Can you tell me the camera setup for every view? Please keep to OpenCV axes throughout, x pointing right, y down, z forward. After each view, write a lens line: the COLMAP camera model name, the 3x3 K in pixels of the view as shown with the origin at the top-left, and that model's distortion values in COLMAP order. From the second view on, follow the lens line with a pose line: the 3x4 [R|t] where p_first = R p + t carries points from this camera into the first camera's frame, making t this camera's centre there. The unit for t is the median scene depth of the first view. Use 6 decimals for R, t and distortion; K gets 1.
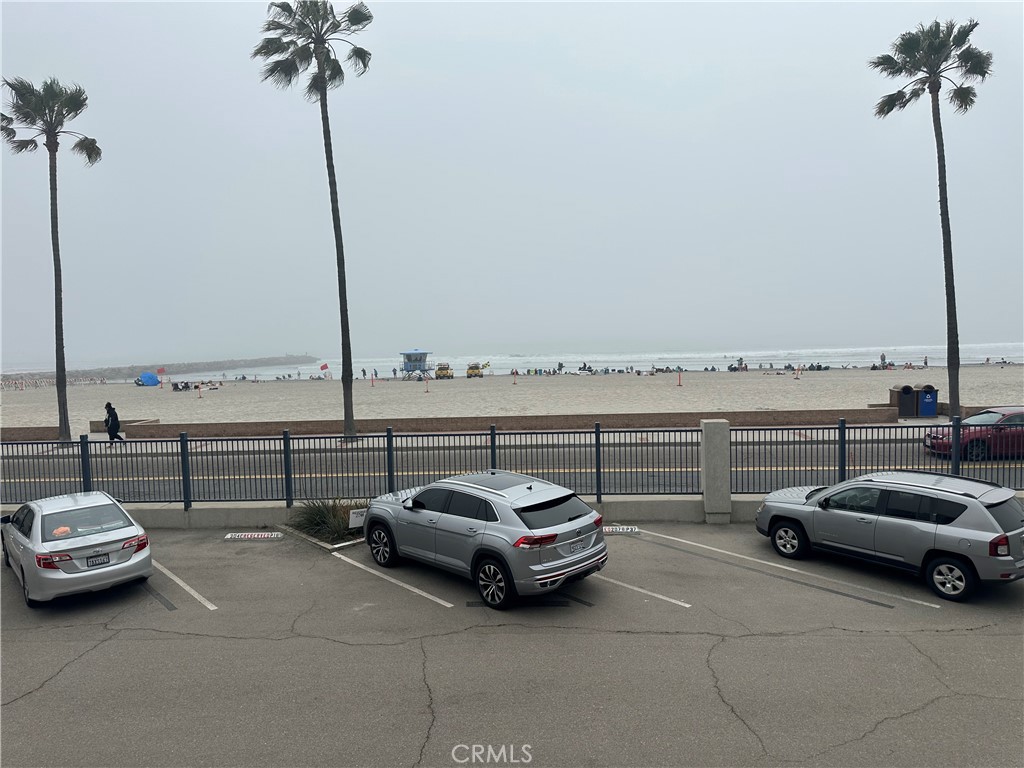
lens RADIAL K [[682.0, 0, 512.0], [0, 682.0, 384.0], [0, 0, 1]] dist [0.136380, -0.181701]
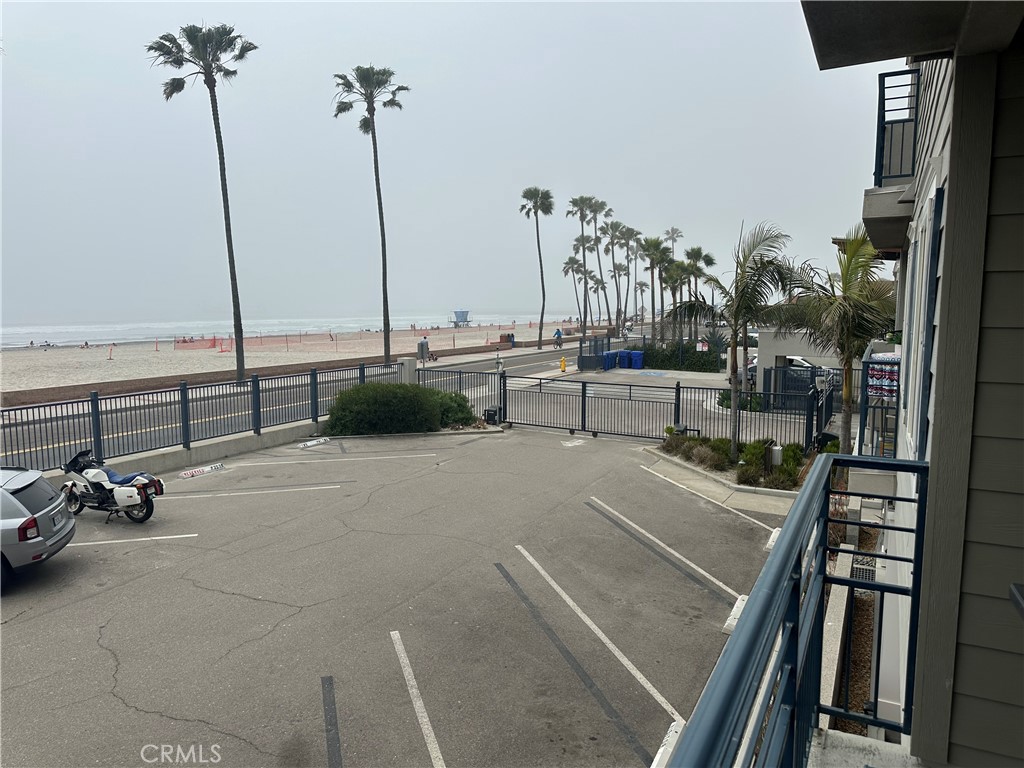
lens RADIAL K [[682.0, 0, 512.0], [0, 682.0, 384.0], [0, 0, 1]] dist [0.136380, -0.181701]
pose [[0.329700, -0.066167, 0.941764, -1.189238], [0.045517, 0.997495, 0.054148, 0.033262], [-0.942988, 0.025013, 0.331886, 0.134153]]
